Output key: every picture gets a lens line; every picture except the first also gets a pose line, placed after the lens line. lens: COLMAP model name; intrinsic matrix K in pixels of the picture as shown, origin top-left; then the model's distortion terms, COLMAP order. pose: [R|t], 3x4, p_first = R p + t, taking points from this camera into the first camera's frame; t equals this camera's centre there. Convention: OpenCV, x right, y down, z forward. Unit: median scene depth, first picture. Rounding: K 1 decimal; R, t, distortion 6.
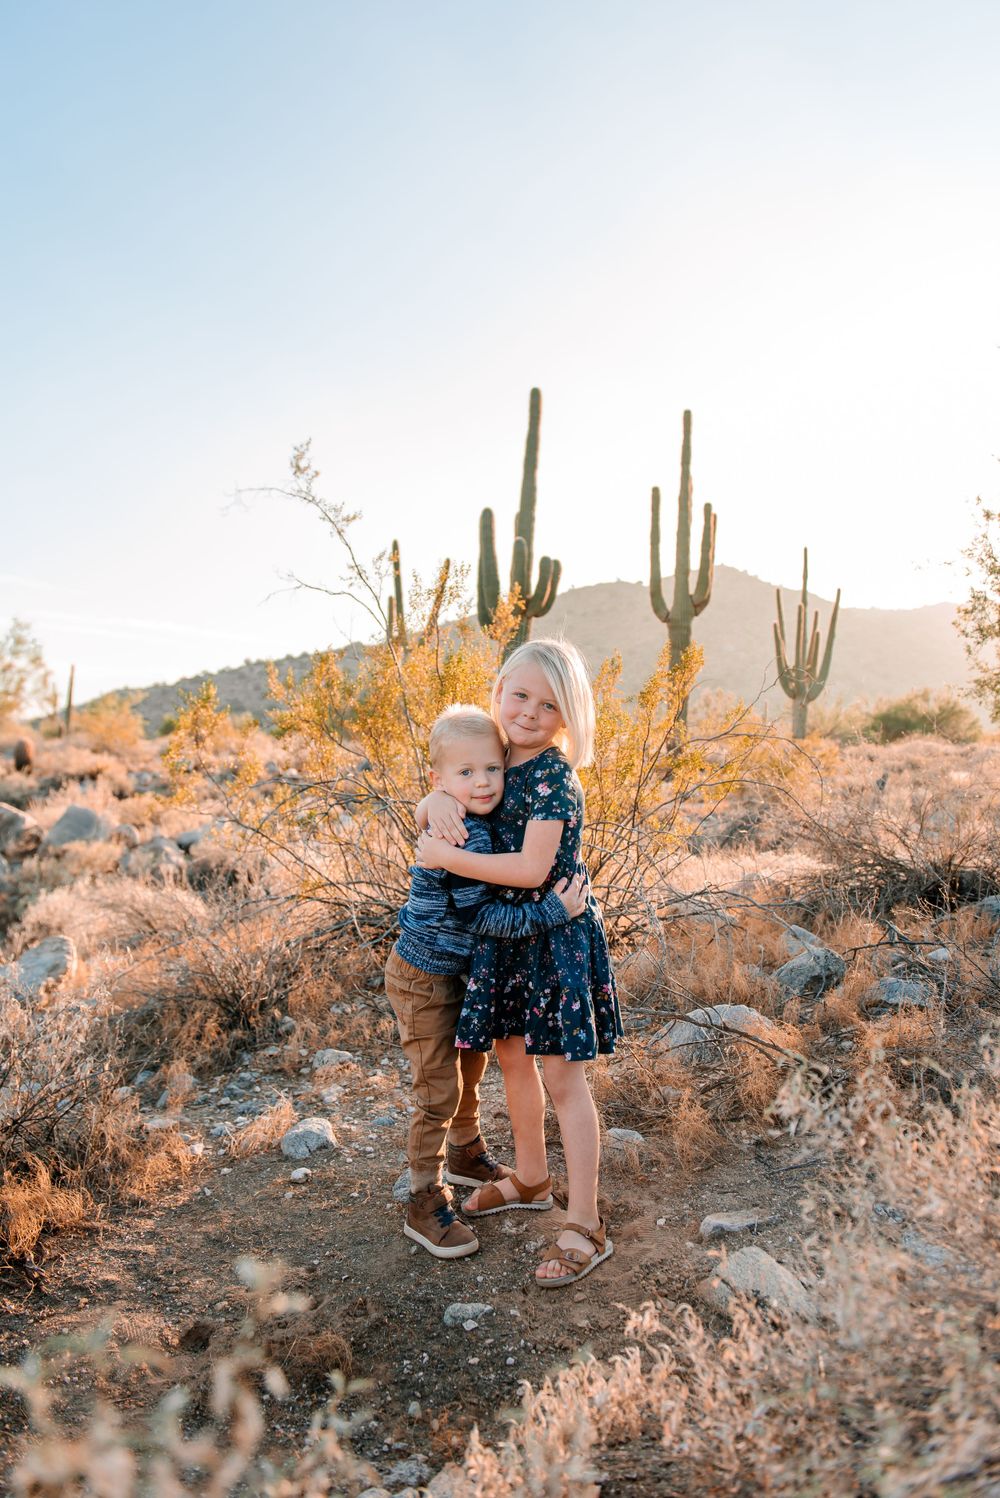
lens RADIAL K [[1123.9, 0, 473.9], [0, 1123.9, 746.5], [0, 0, 1]] dist [-0.037570, -0.007415]
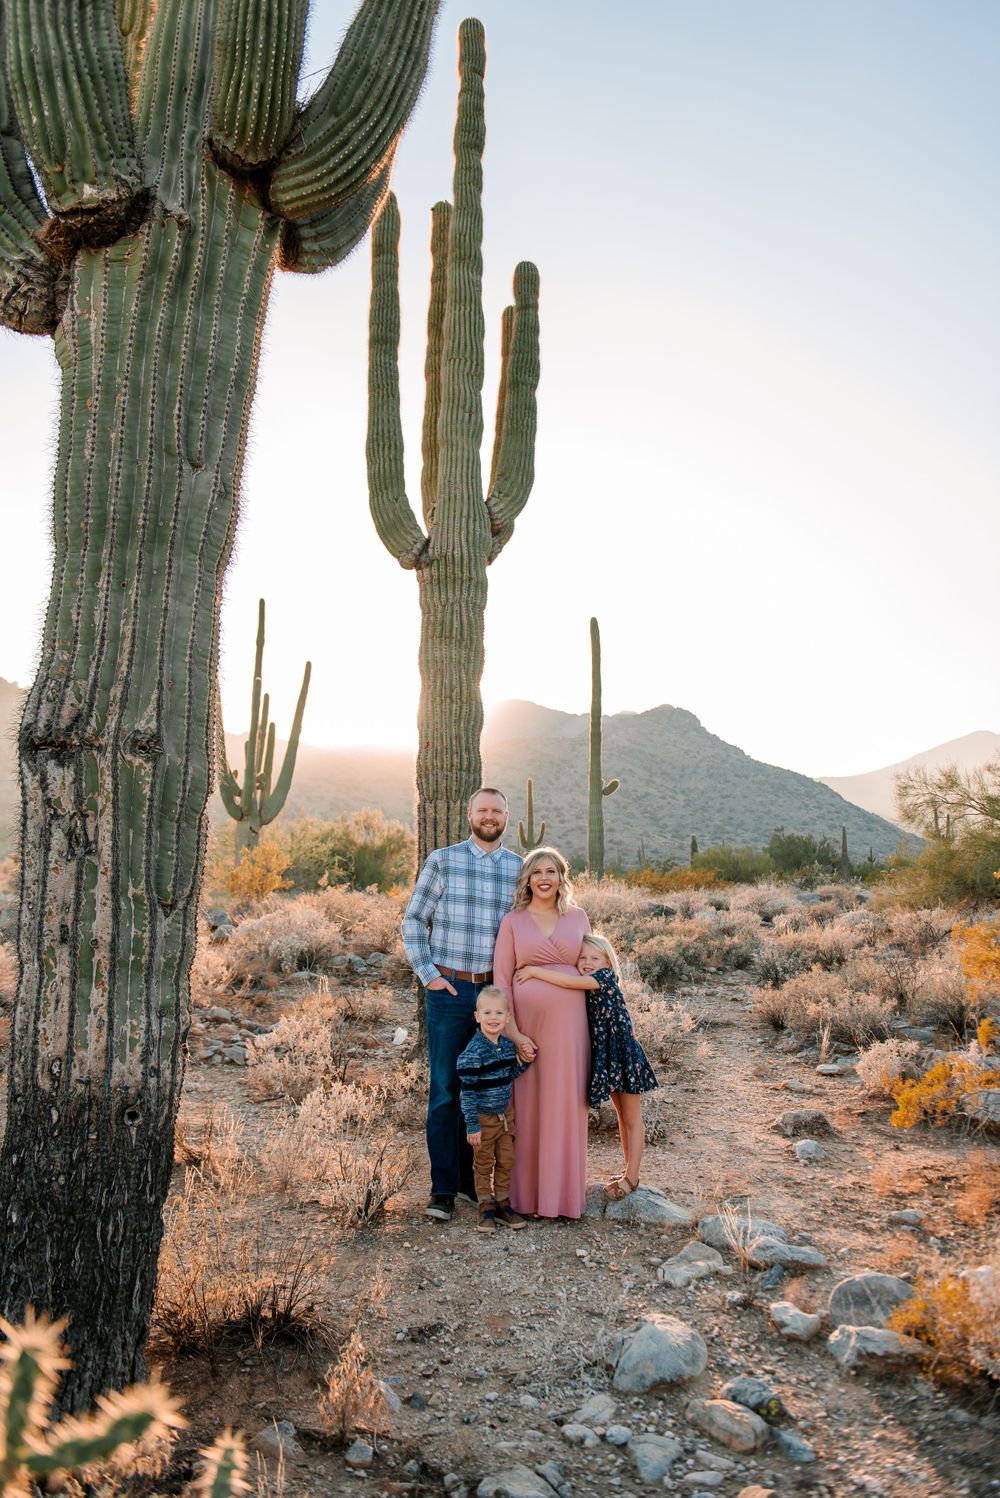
lens RADIAL K [[1151.2, 0, 489.4], [0, 1151.2, 747.0], [0, 0, 1]] dist [-0.034089, -0.003389]
pose [[0.800587, 0.060928, 0.596111, -0.063463], [0.005817, 0.993980, -0.109406, -0.068350], [-0.599189, 0.091056, 0.795413, 2.747700]]
